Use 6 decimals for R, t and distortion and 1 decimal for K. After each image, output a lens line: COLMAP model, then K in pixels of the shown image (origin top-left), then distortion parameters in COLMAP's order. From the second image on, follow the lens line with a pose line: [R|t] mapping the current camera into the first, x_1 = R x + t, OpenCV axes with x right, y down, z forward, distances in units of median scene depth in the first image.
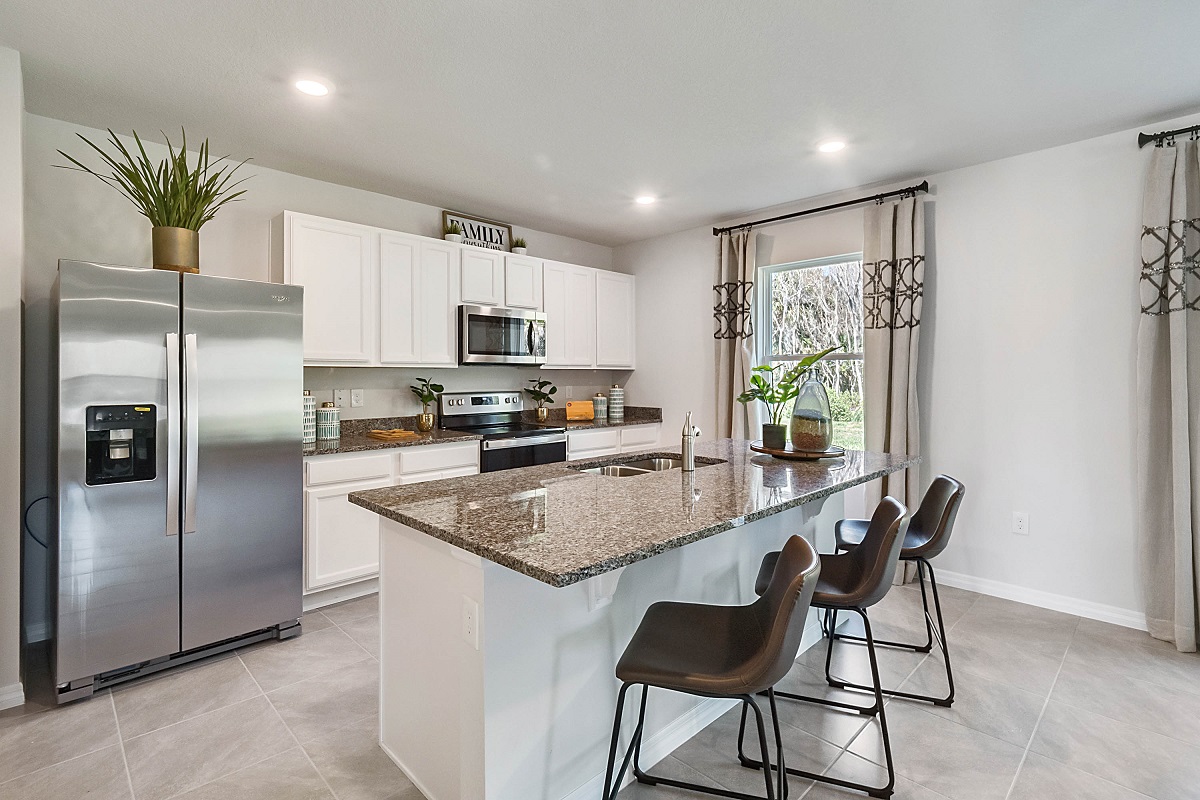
lens RADIAL K [[553.7, 0, 598.1], [0, 553.7, 389.3], [0, 0, 1]] dist [0.007347, -0.001045]
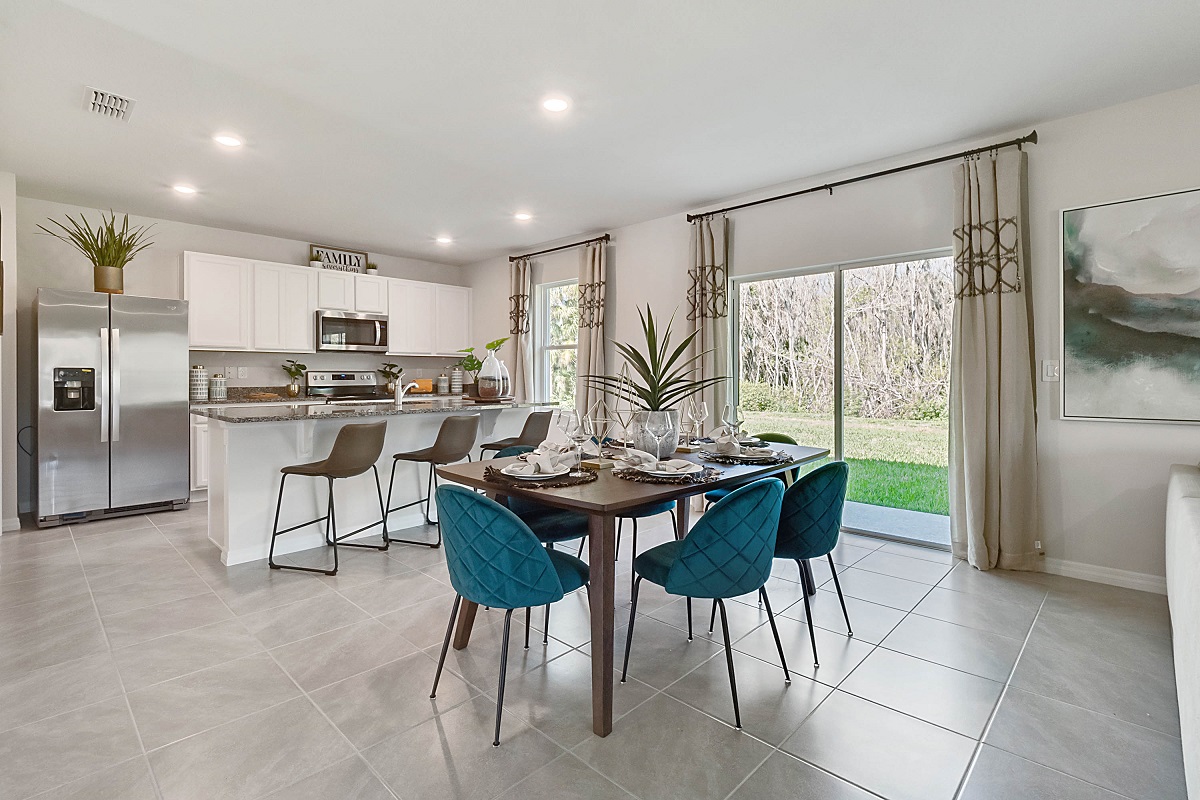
lens RADIAL K [[553.7, 0, 601.8], [0, 553.7, 389.9], [0, 0, 1]] dist [0.007347, -0.001045]
pose [[0.999564, 0.000009, 0.029543, 0.505905], [-0.000131, 0.999991, 0.004126, 0.057851], [-0.029542, -0.004128, 0.999555, -0.541090]]
